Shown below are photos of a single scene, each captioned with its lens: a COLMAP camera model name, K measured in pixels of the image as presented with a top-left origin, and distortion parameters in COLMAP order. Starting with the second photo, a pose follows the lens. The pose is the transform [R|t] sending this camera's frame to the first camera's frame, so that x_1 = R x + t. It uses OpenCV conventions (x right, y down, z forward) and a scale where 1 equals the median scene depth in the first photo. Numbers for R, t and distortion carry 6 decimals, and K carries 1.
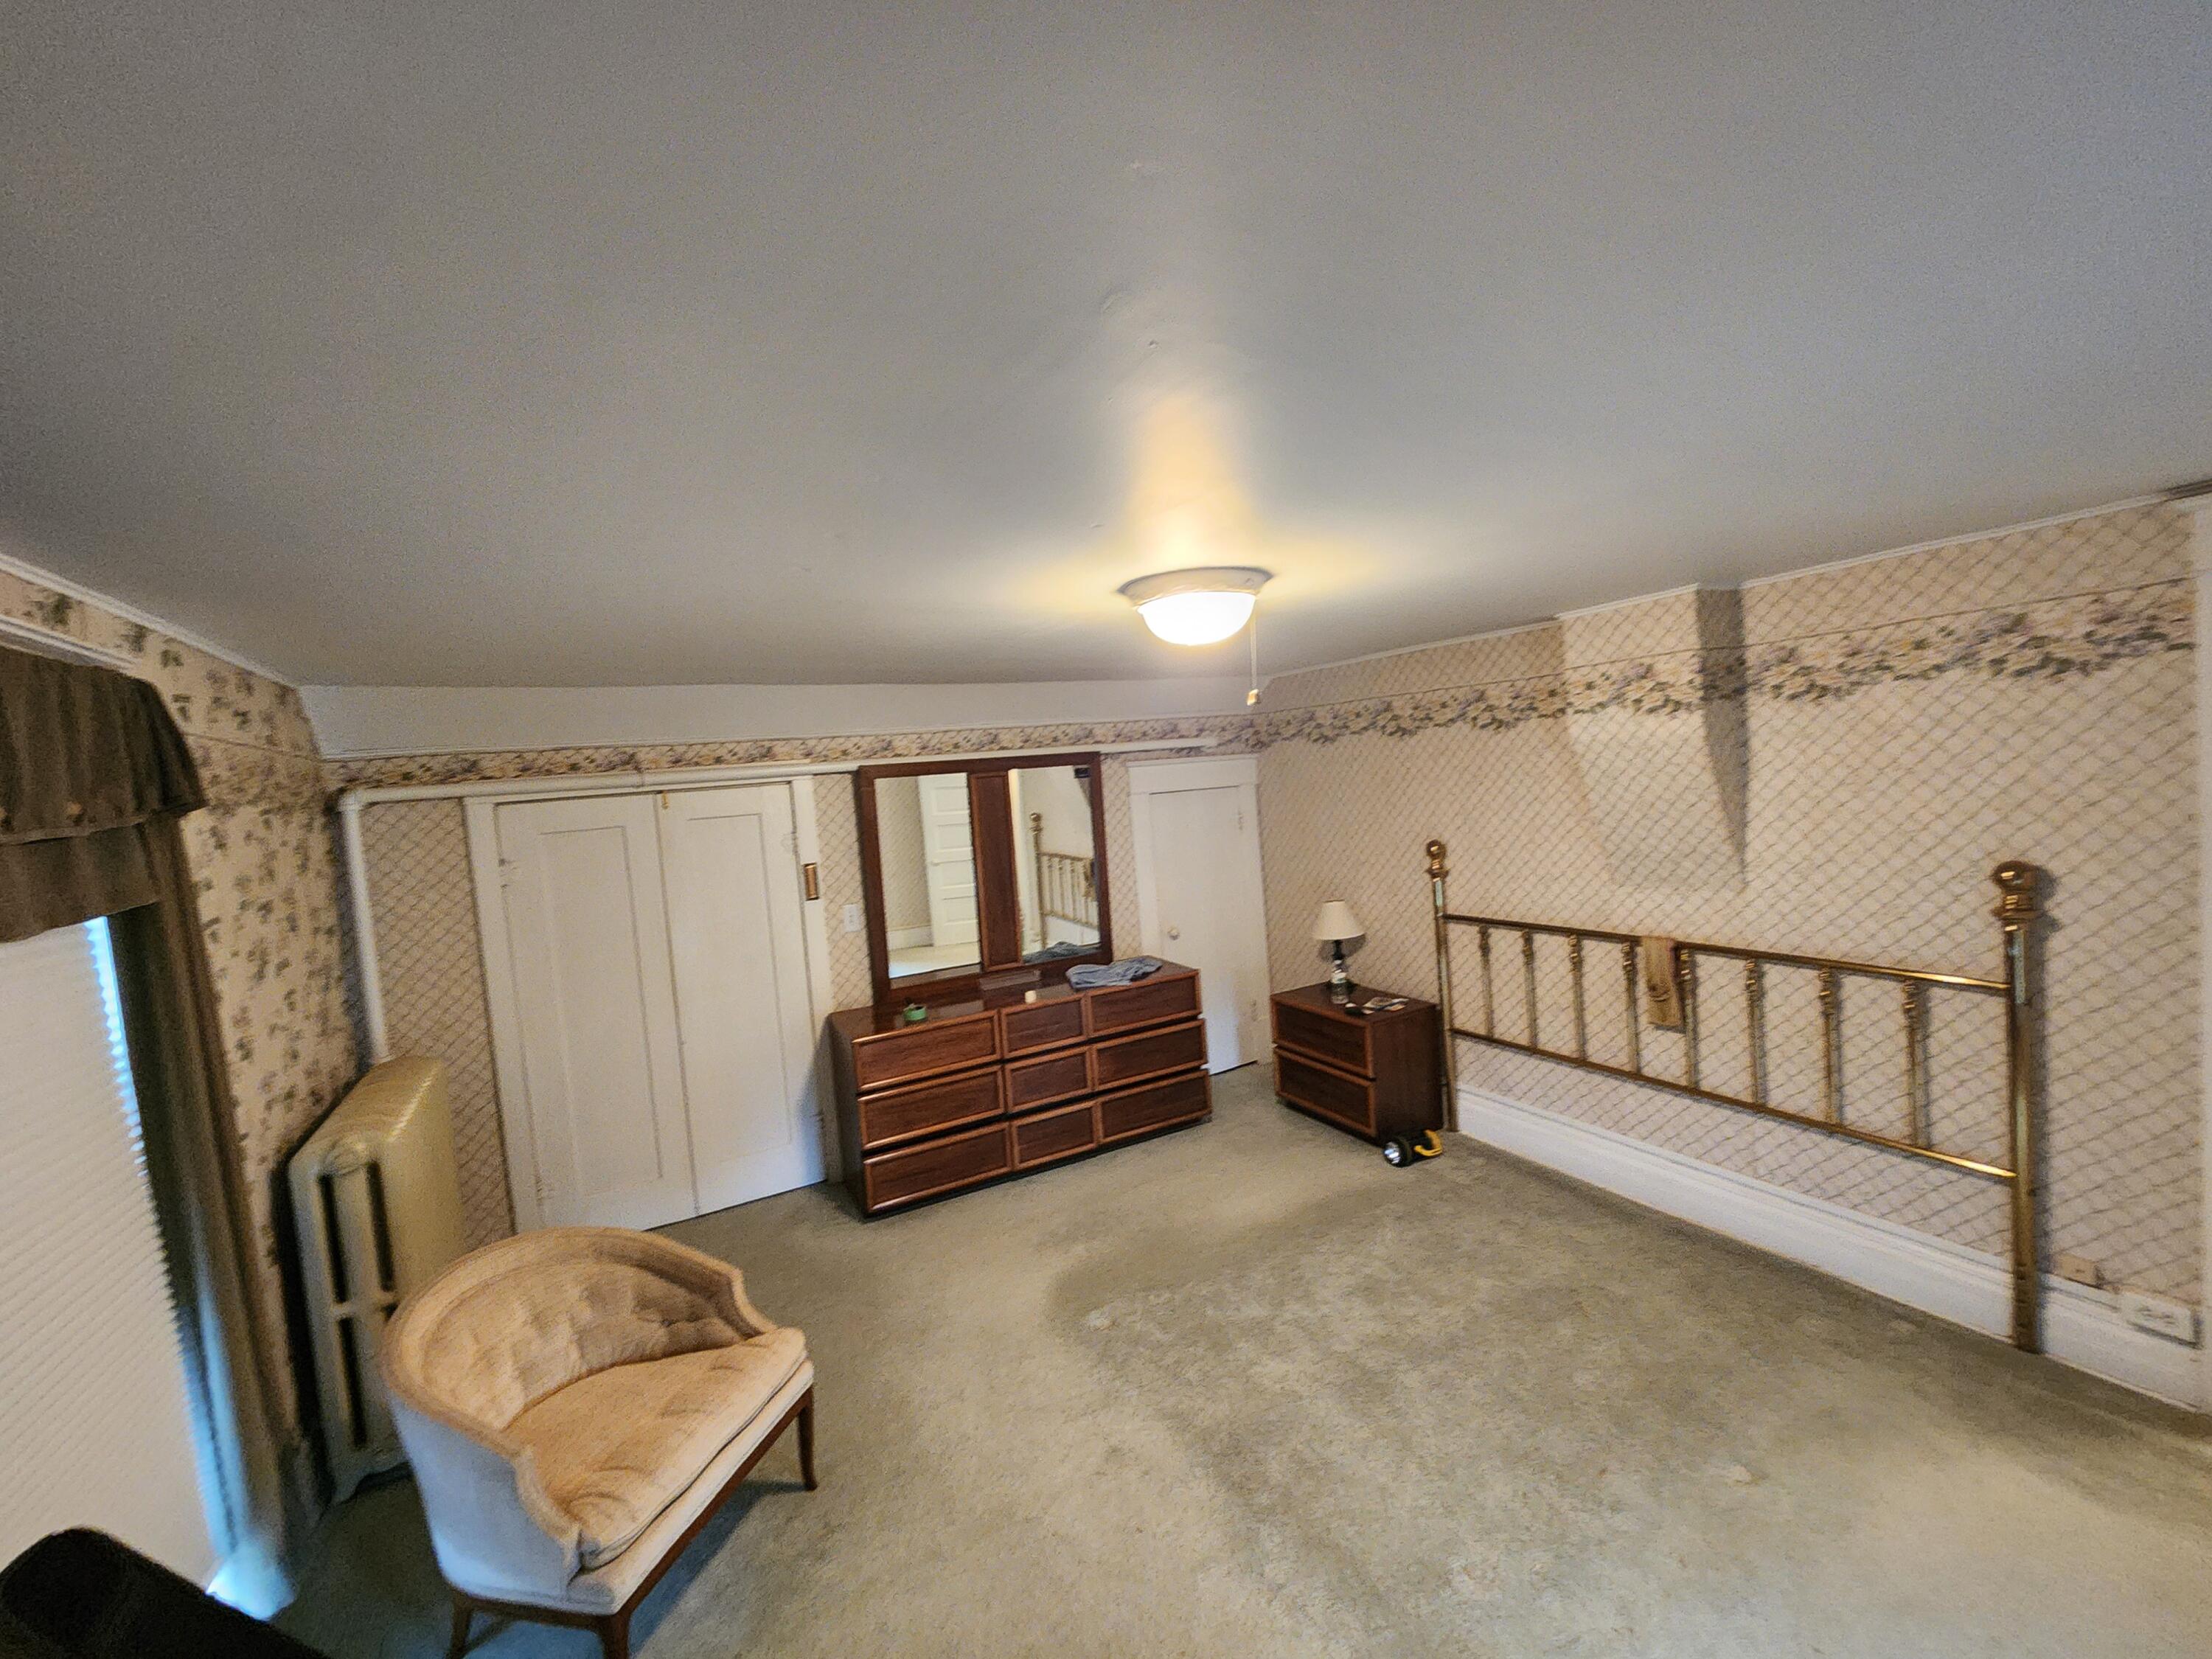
lens RADIAL K [[906.1, 0, 1111.3], [0, 906.1, 828.2], [0, 0, 1]] dist [0.001839, -0.000714]
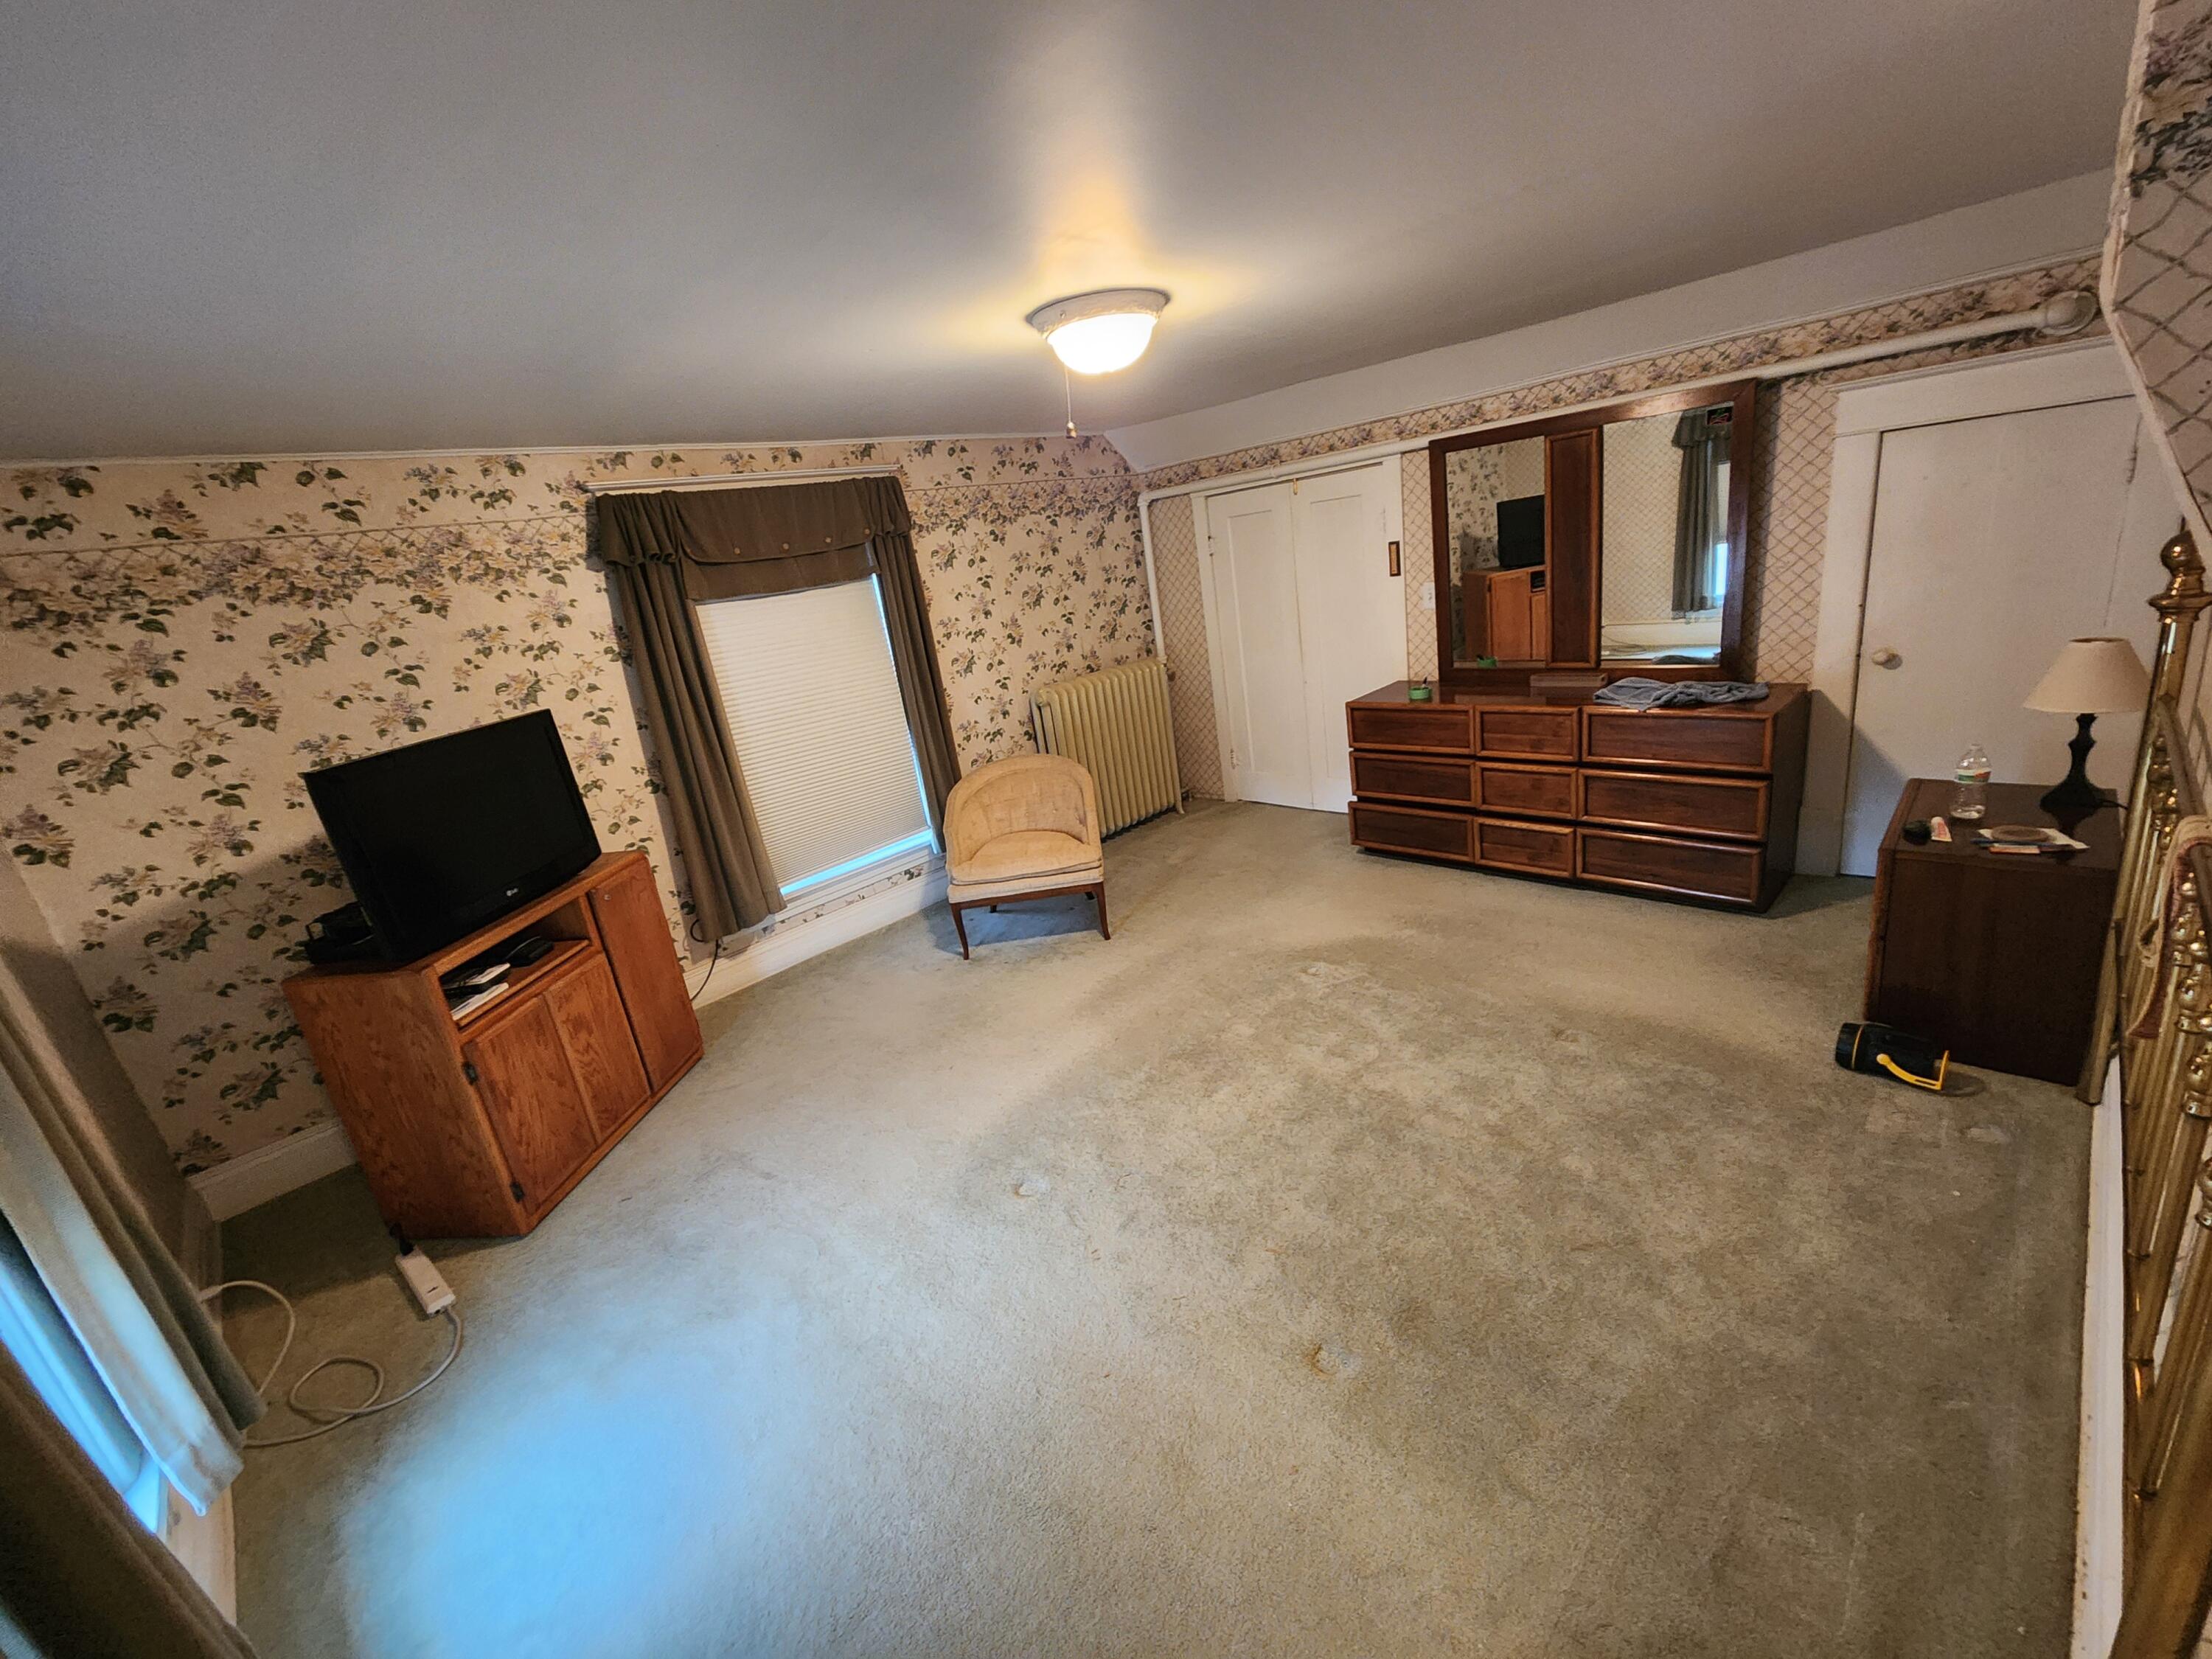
lens RADIAL K [[906.1, 0, 1116.6], [0, 906.1, 822.0], [0, 0, 1]] dist [0.001839, -0.000714]
pose [[0.289011, 0.311978, -0.905065, 0.682546], [0.060065, 0.937637, 0.342387, -0.039078], [0.955440, -0.153316, 0.252249, 0.364158]]
